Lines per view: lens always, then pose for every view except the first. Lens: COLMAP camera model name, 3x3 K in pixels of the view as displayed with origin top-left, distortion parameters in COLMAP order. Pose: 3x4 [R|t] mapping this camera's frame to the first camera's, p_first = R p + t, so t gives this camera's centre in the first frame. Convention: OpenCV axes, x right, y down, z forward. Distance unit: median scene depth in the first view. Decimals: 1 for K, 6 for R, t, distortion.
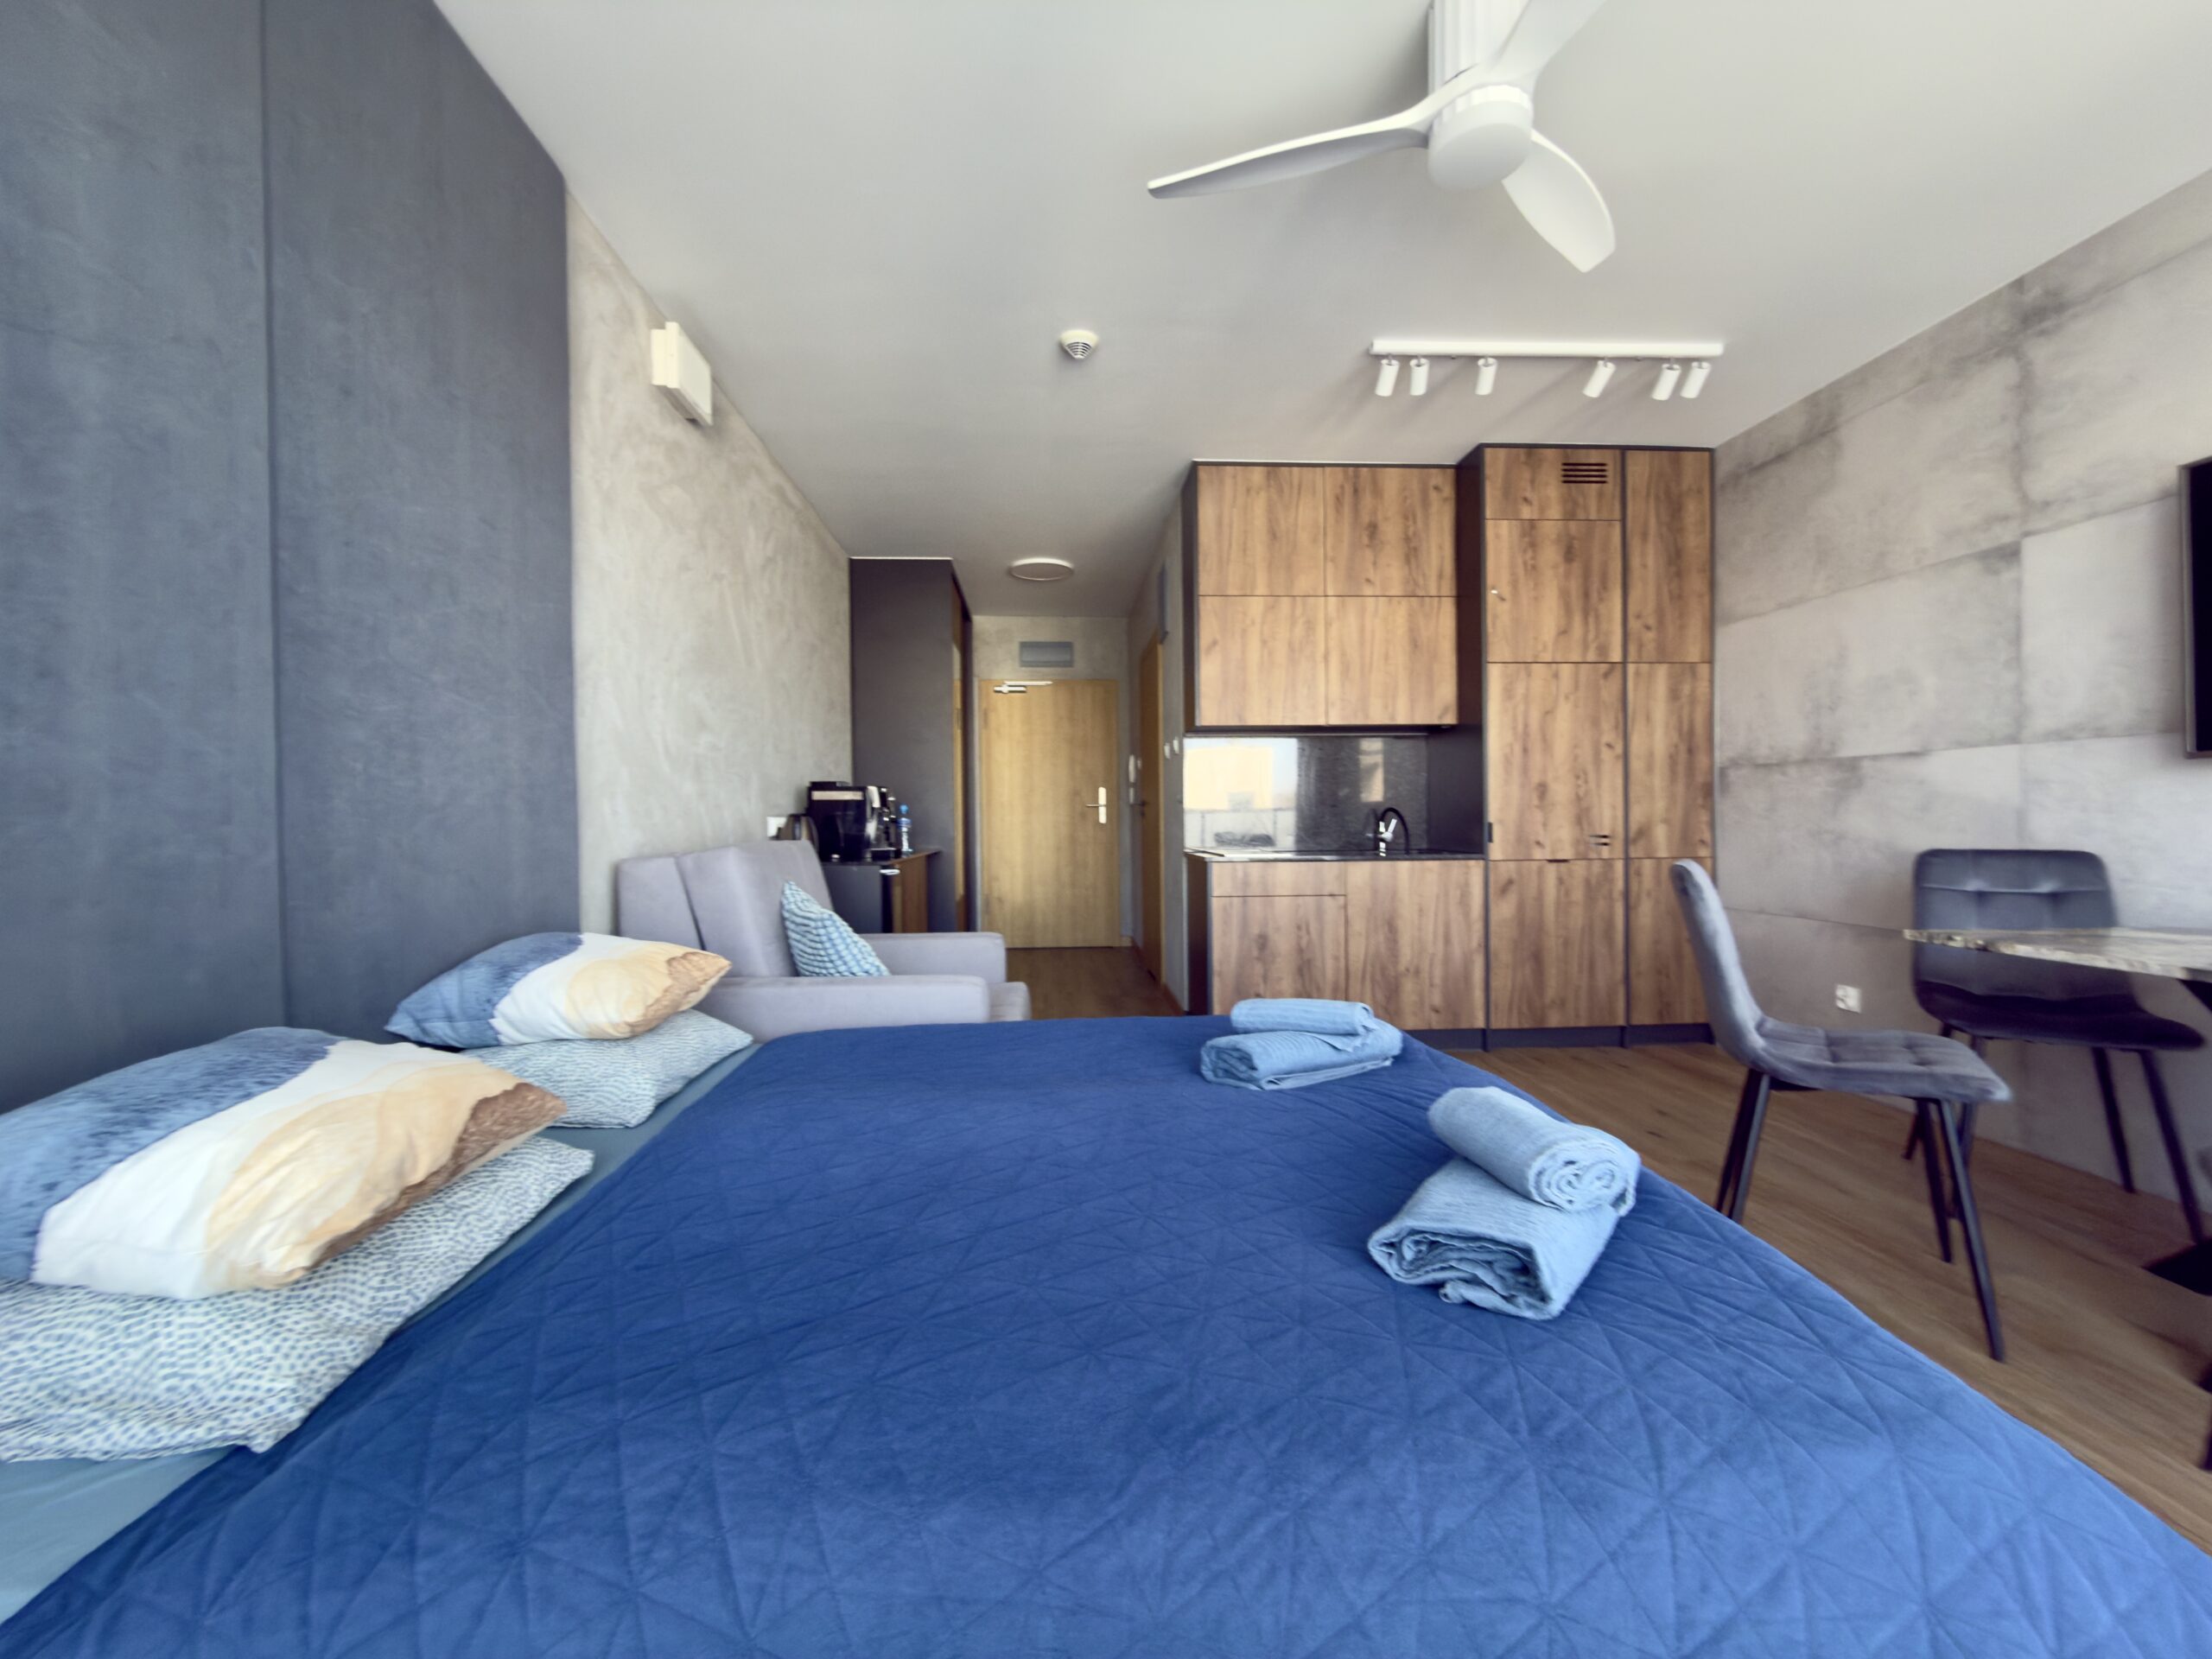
lens RADIAL K [[877.8, 0, 1103.3], [0, 877.8, 824.9], [0, 0, 1]] dist [-0.006286, 0.000315]
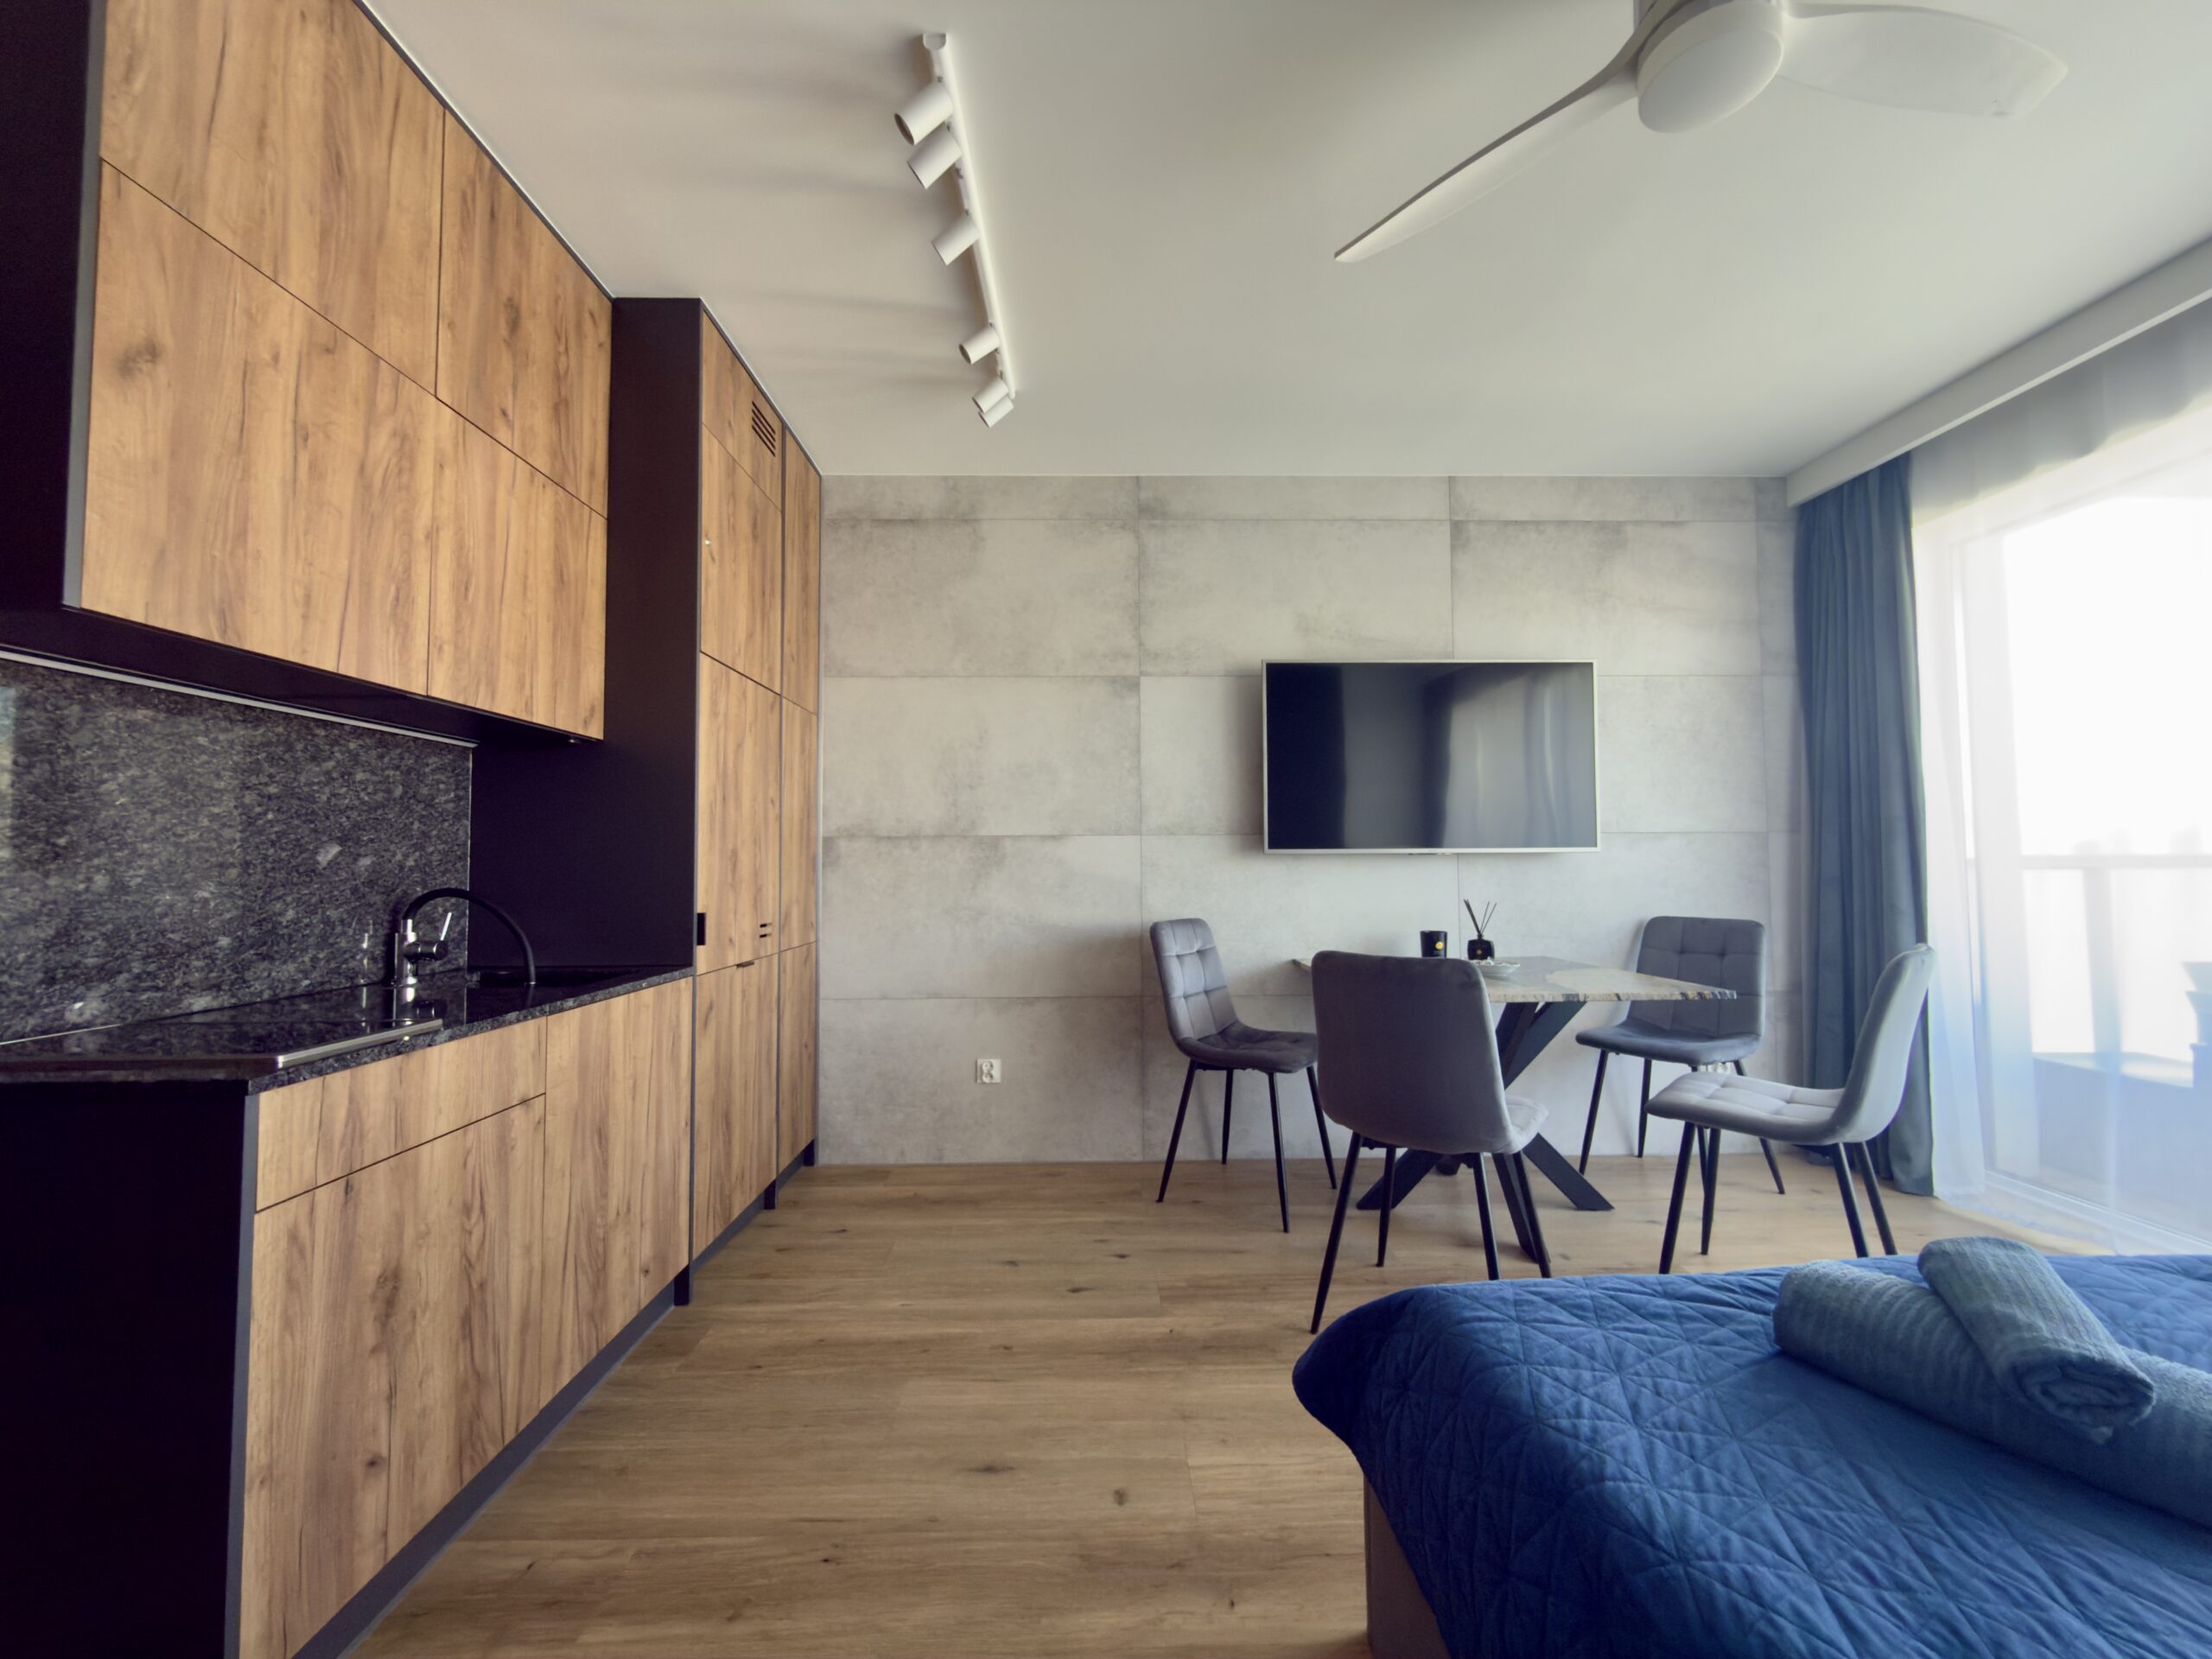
lens RADIAL K [[877.8, 0, 1104.2], [0, 877.8, 828.0], [0, 0, 1]] dist [-0.006286, 0.000315]
pose [[0.037800, 0.052530, 0.997904, -0.167513], [0.013879, 0.998493, -0.053087, -0.027050], [-0.999189, 0.015856, 0.037014, 0.747688]]
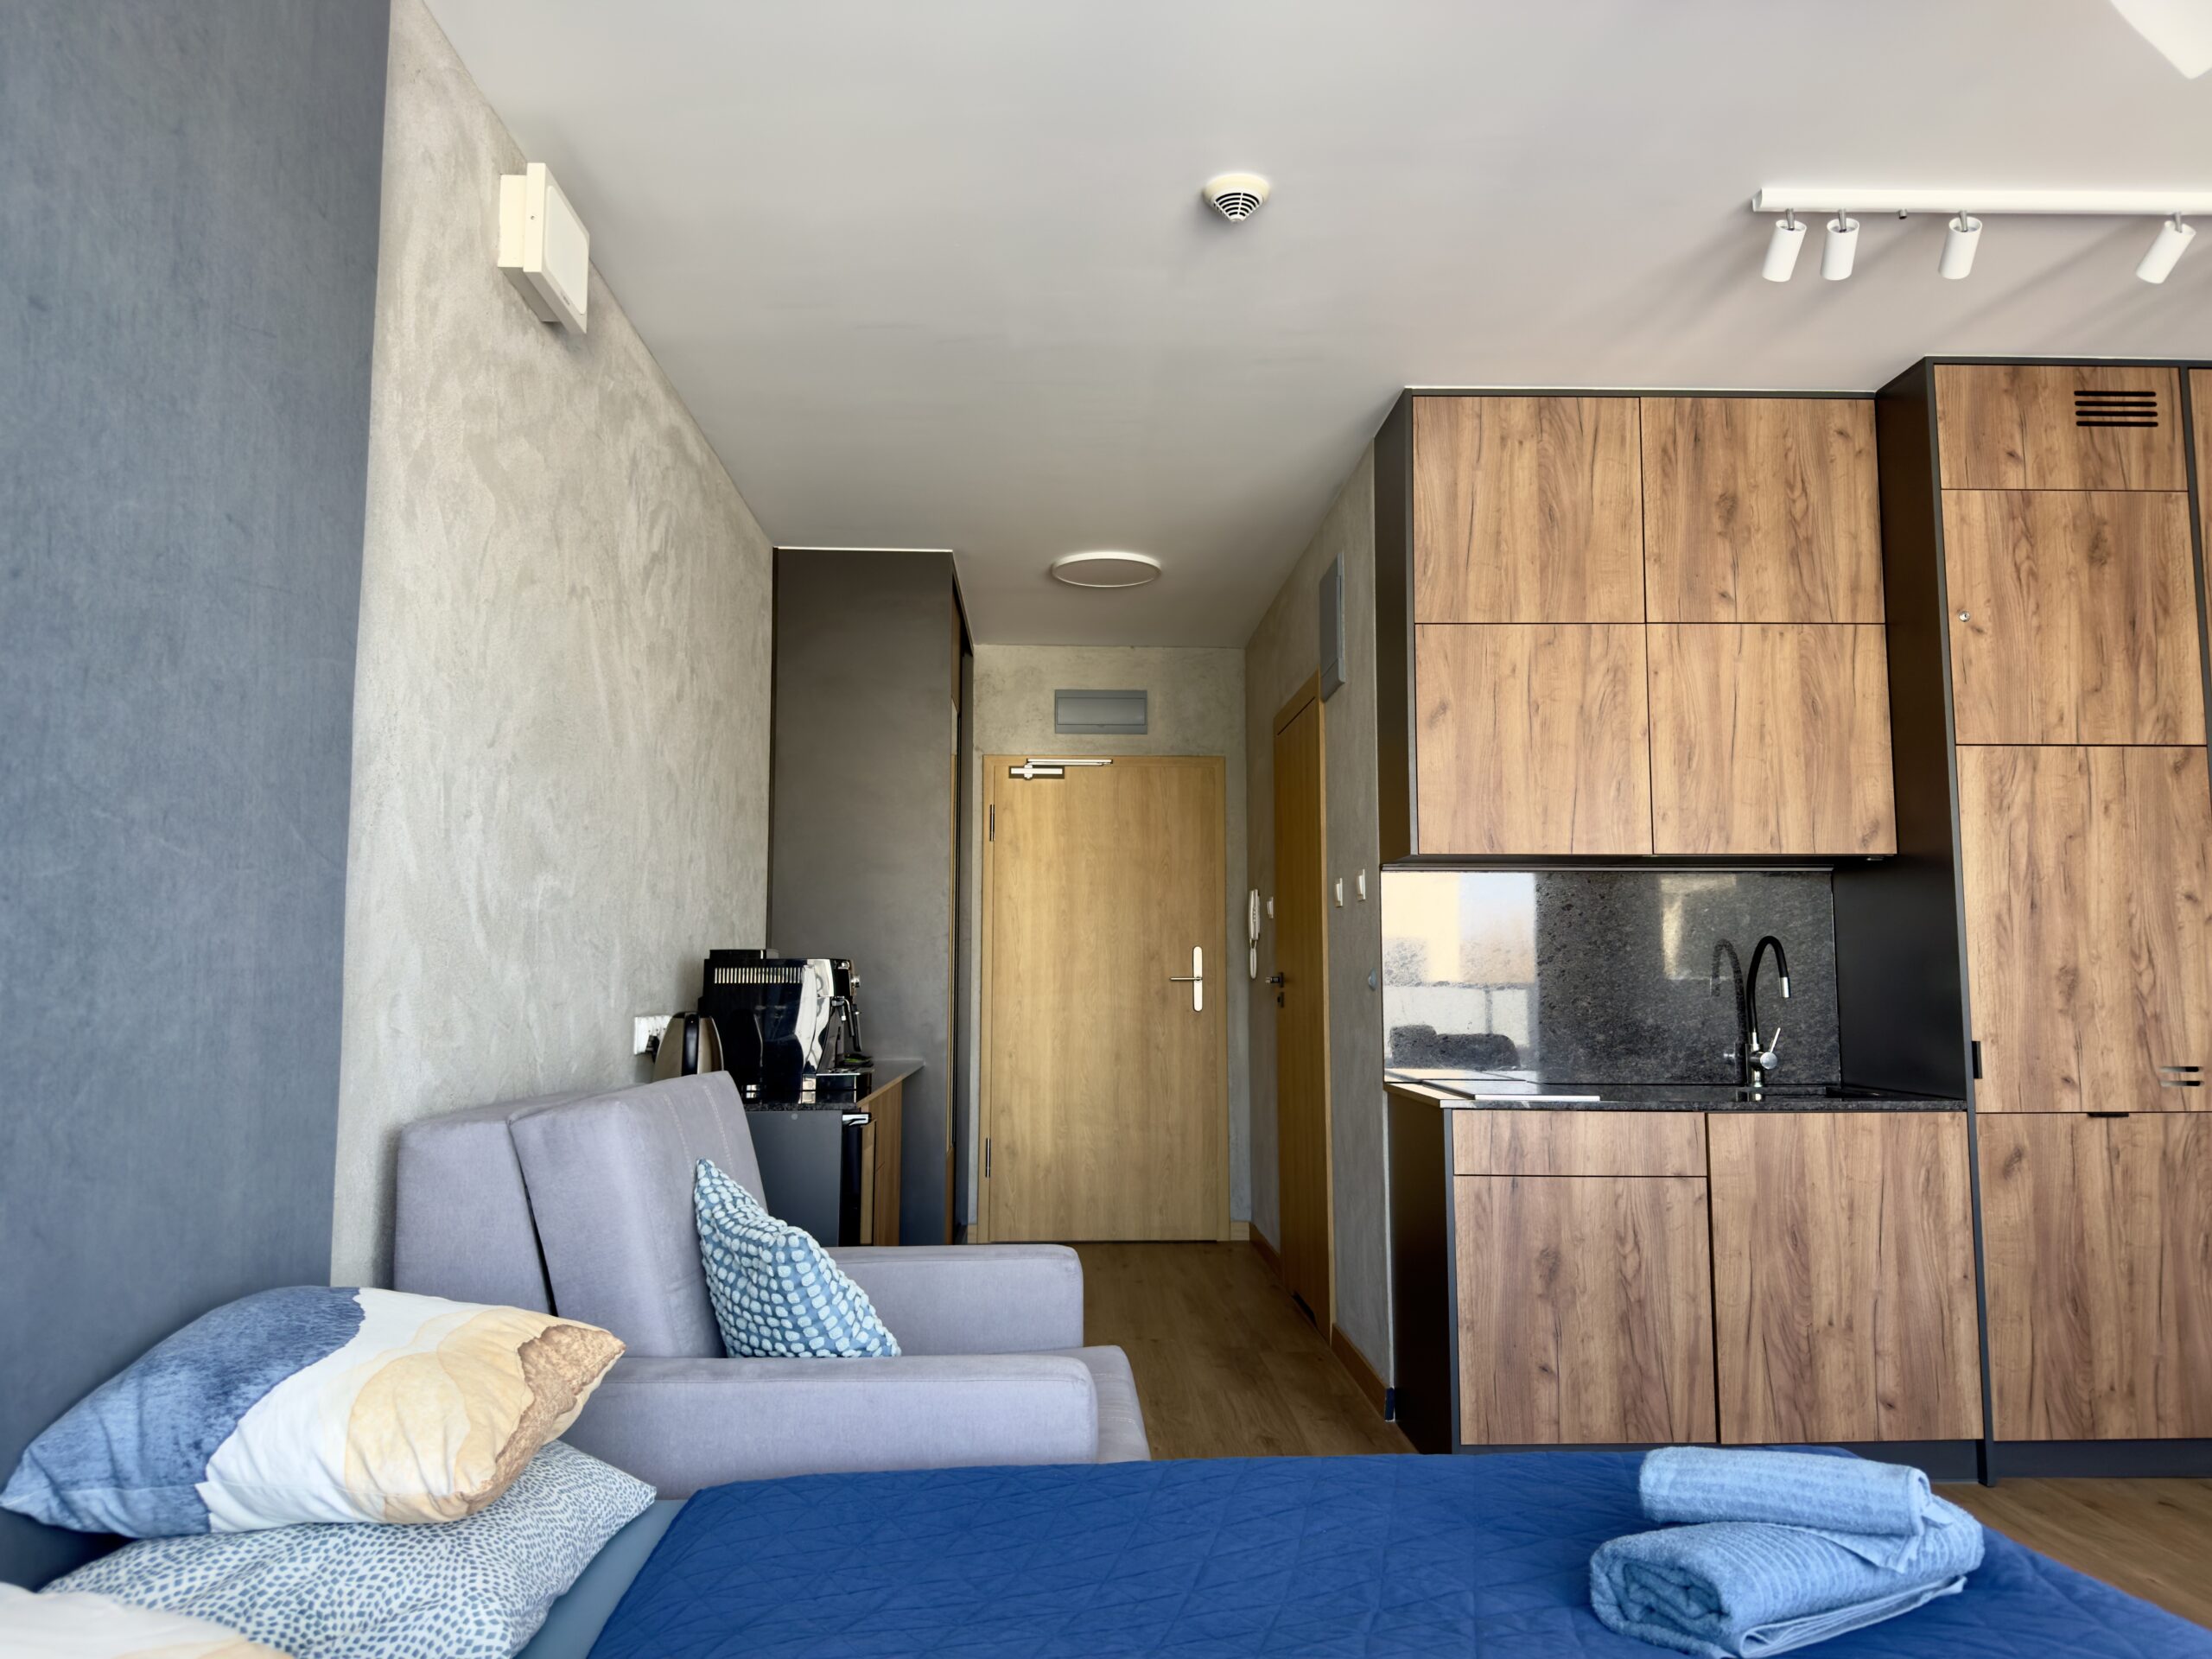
lens RADIAL K [[1551.2, 0, 1113.7], [0, 1551.2, 823.7], [0, 0, 1]] dist [0.035290, -0.049759]
pose [[0.999762, 0.006958, -0.020664, -0.069435], [-0.009124, 0.994250, -0.106692, -0.030239], [0.019803, 0.106855, 0.994077, 0.032556]]
